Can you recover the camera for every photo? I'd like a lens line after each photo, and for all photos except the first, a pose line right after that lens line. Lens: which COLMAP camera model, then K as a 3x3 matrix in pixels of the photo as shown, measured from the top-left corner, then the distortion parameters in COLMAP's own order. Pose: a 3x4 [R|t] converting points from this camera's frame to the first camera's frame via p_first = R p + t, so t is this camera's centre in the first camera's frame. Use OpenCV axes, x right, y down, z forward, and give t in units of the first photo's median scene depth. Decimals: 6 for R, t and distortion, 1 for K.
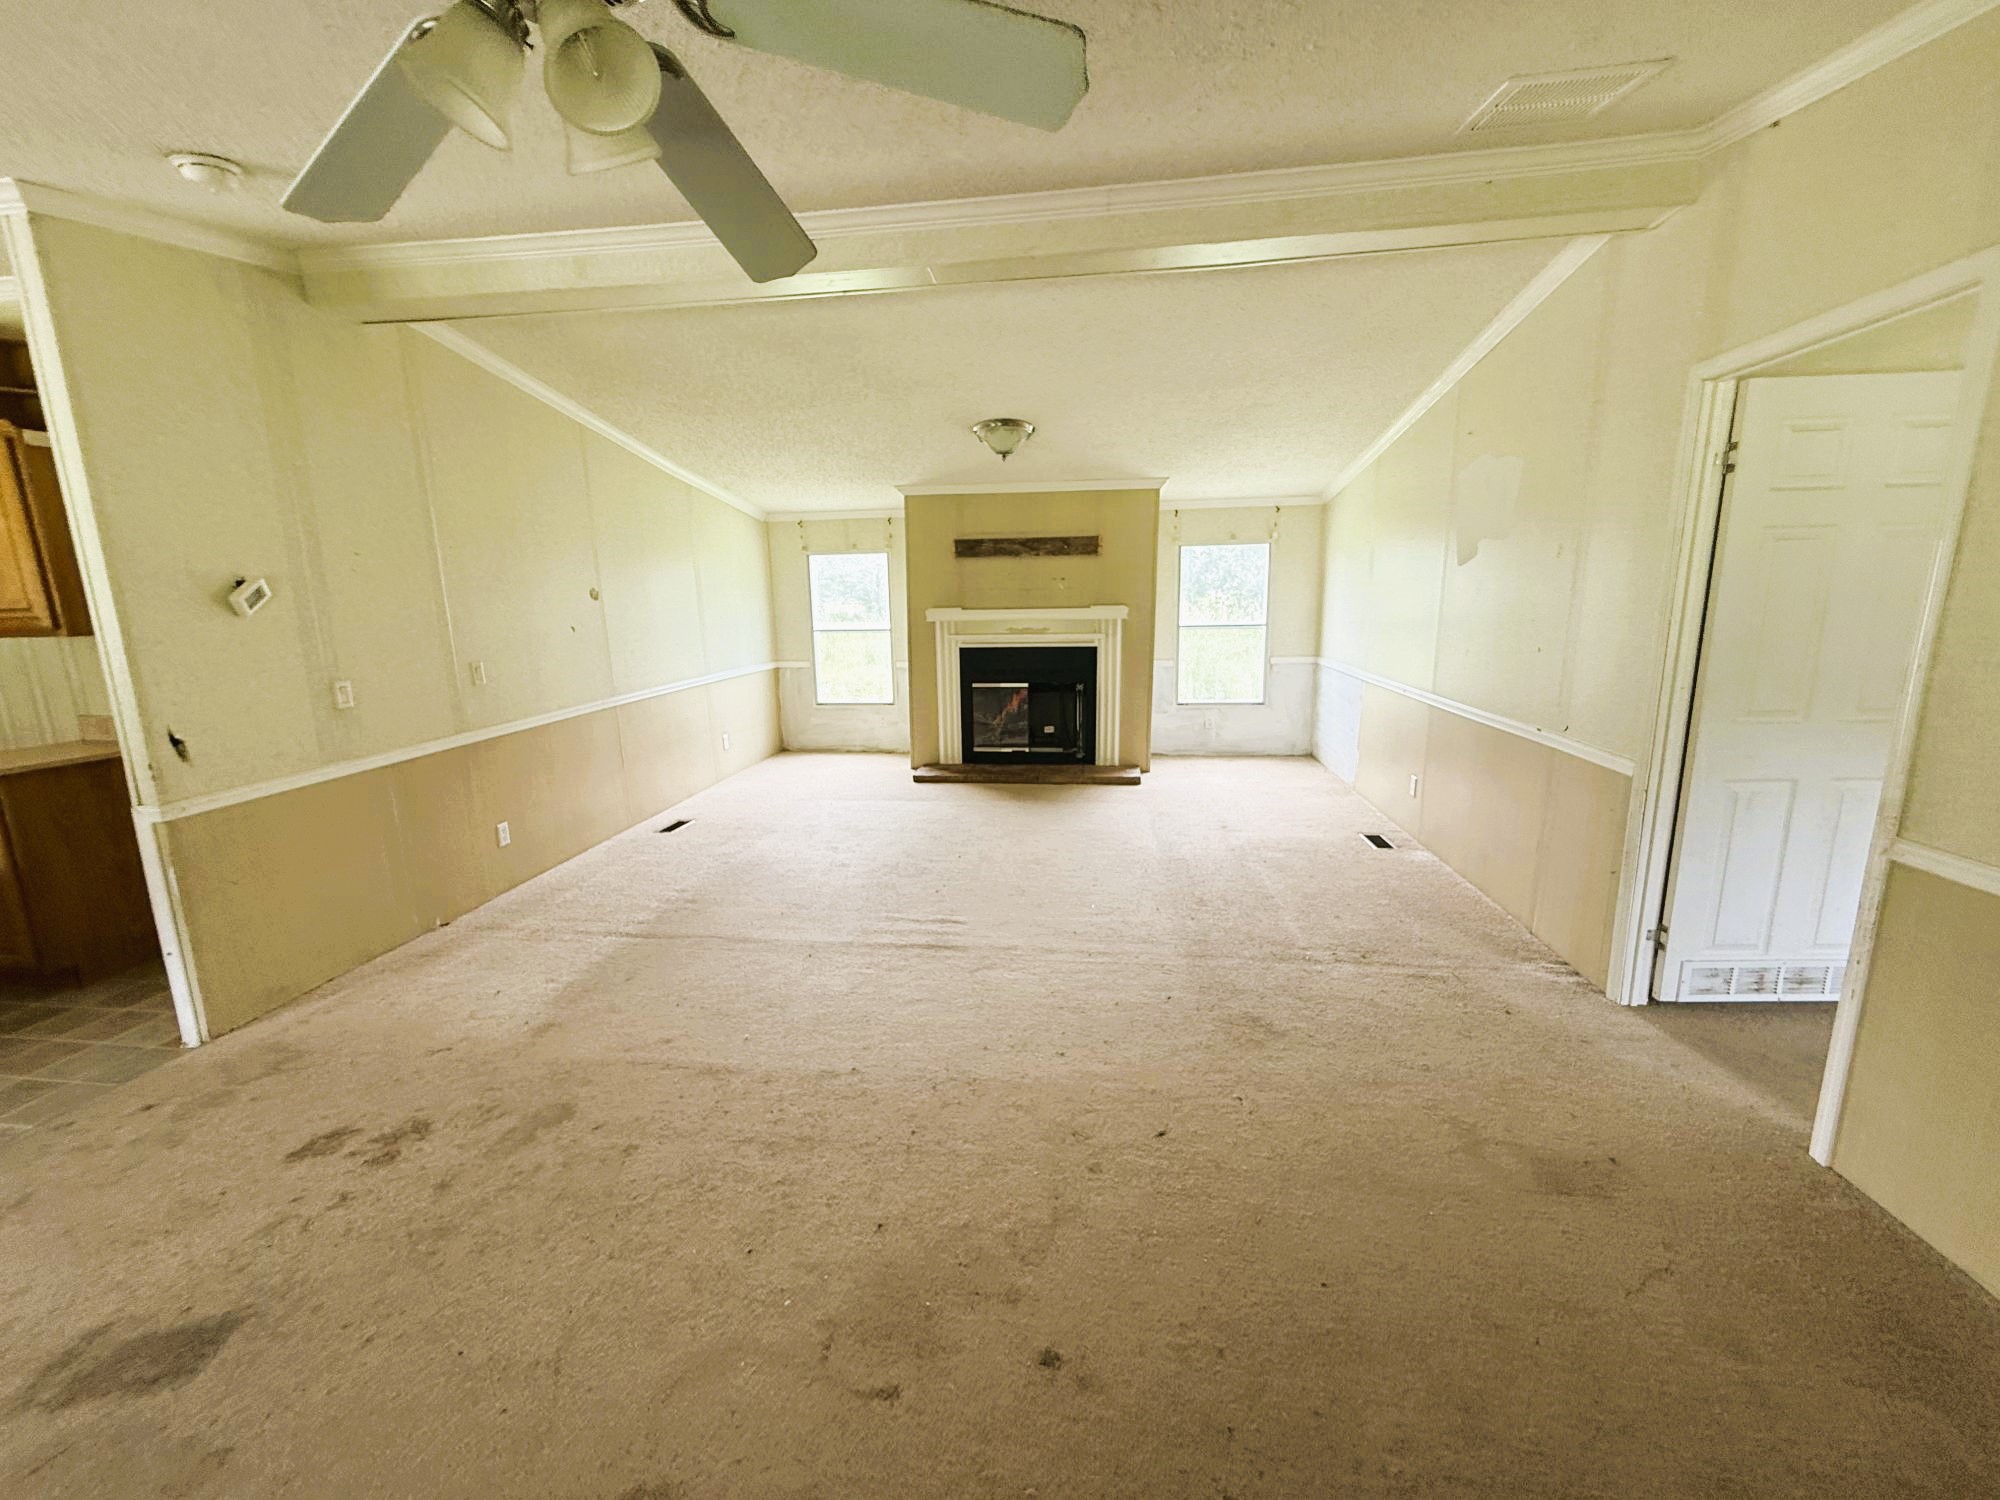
lens RADIAL K [[801.5, 0, 1002.4], [0, 801.5, 755.9], [0, 0, 1]] dist [0.002498, -0.000617]
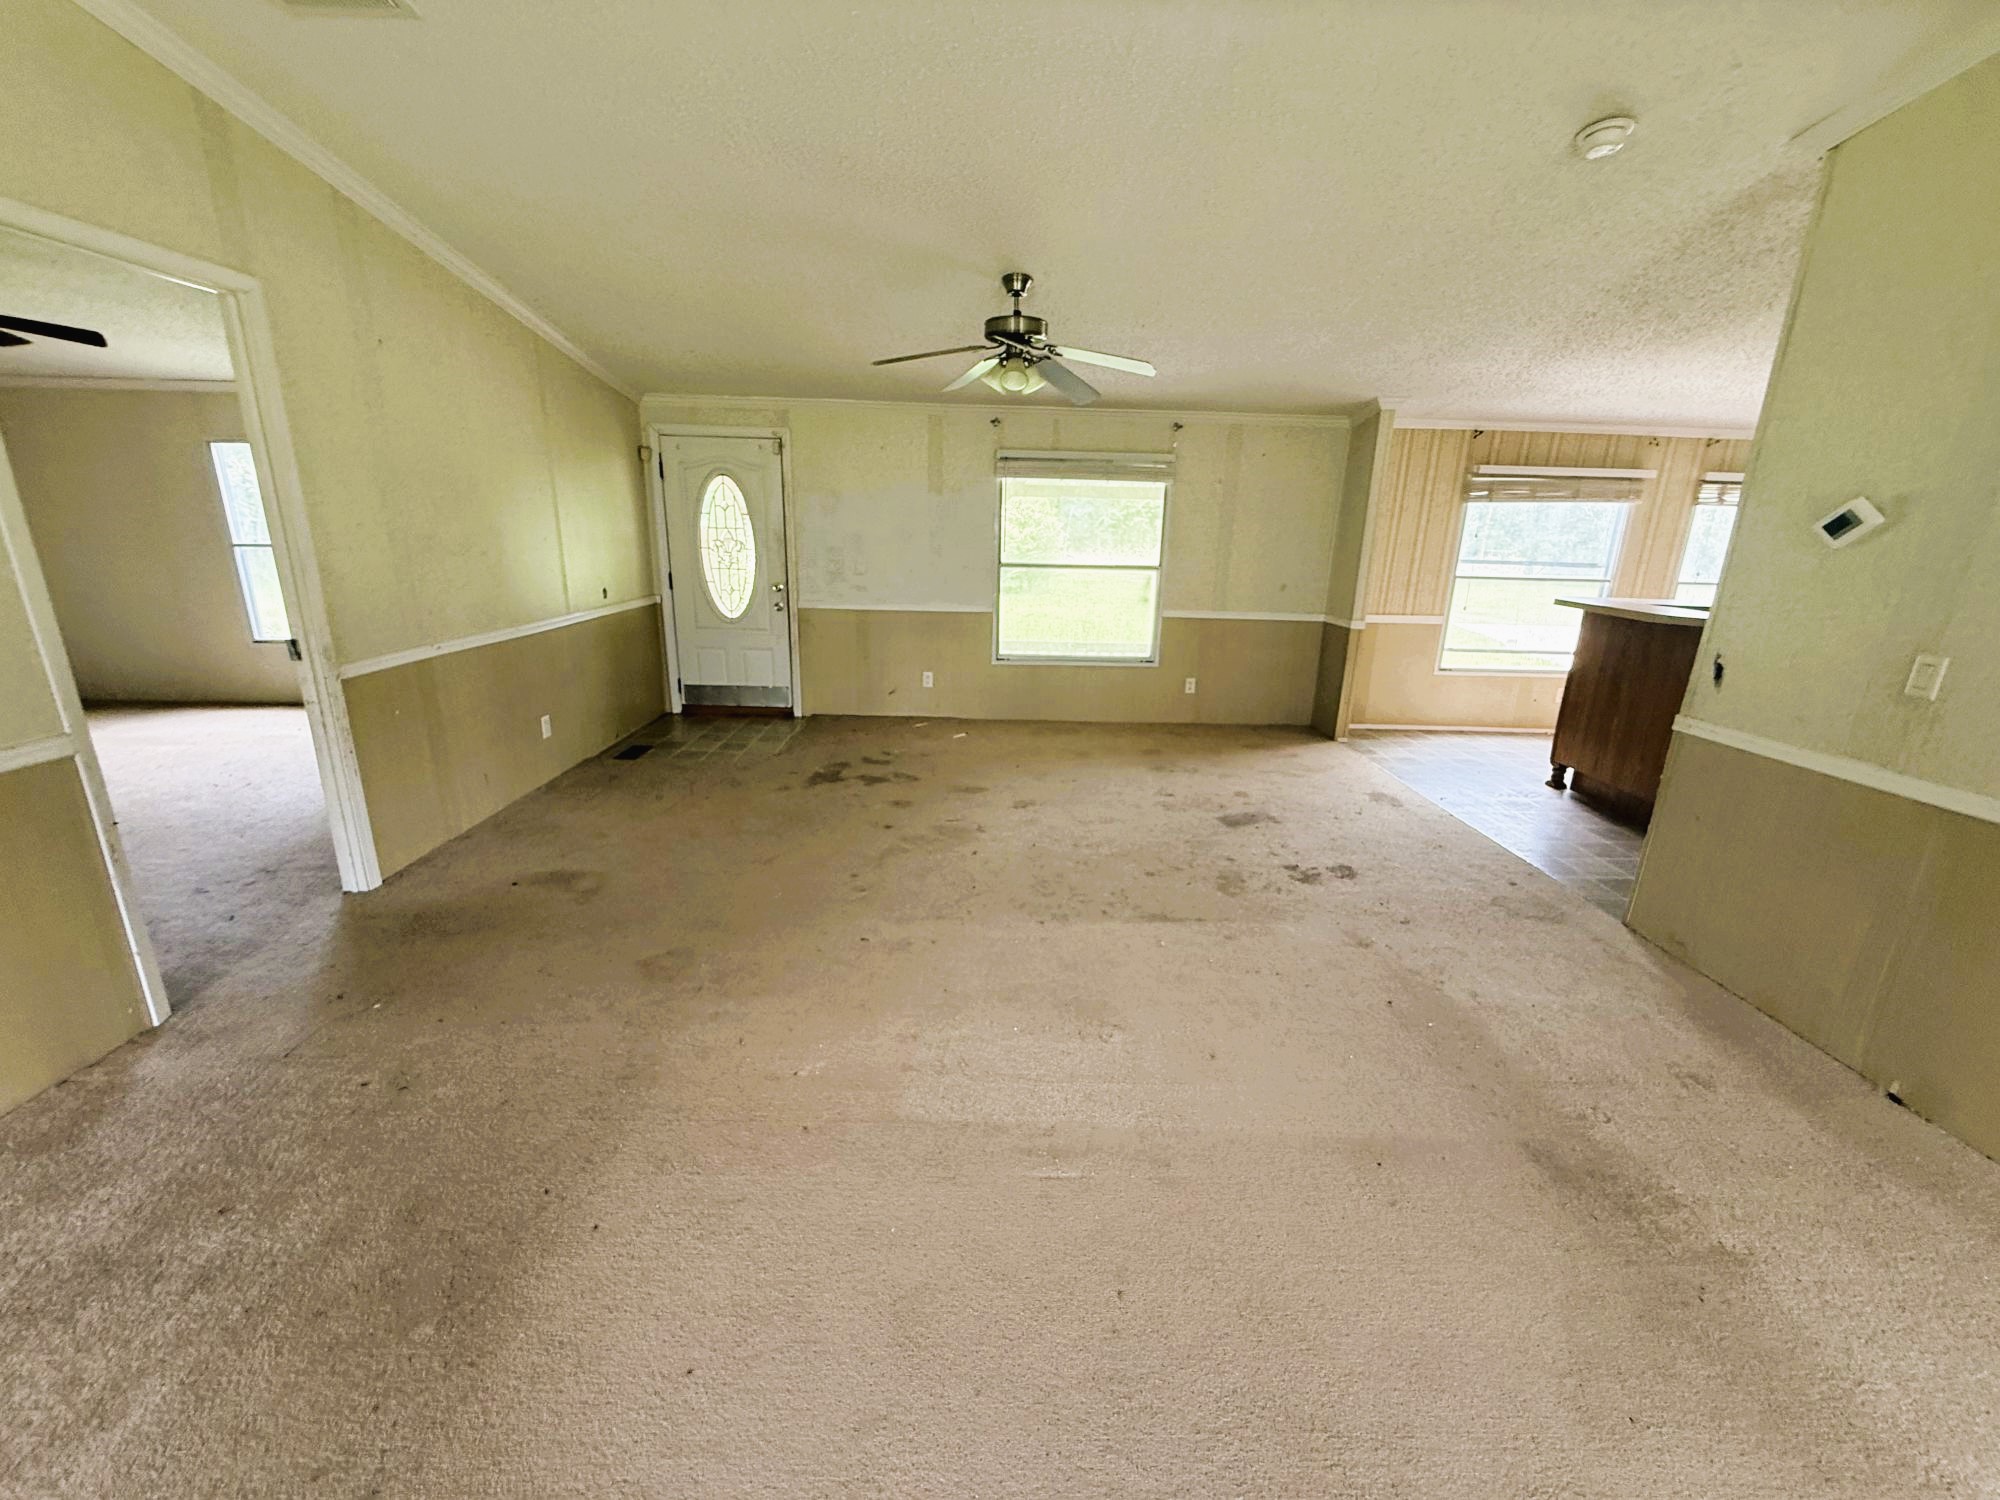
lens RADIAL K [[801.5, 0, 1003.2], [0, 801.5, 739.9], [0, 0, 1]] dist [0.002498, -0.000617]
pose [[-0.989010, 0.027496, -0.145271, 0.053958], [-0.041618, 0.891051, 0.451990, -0.493002], [0.141871, 0.453069, -0.880114, 2.436973]]
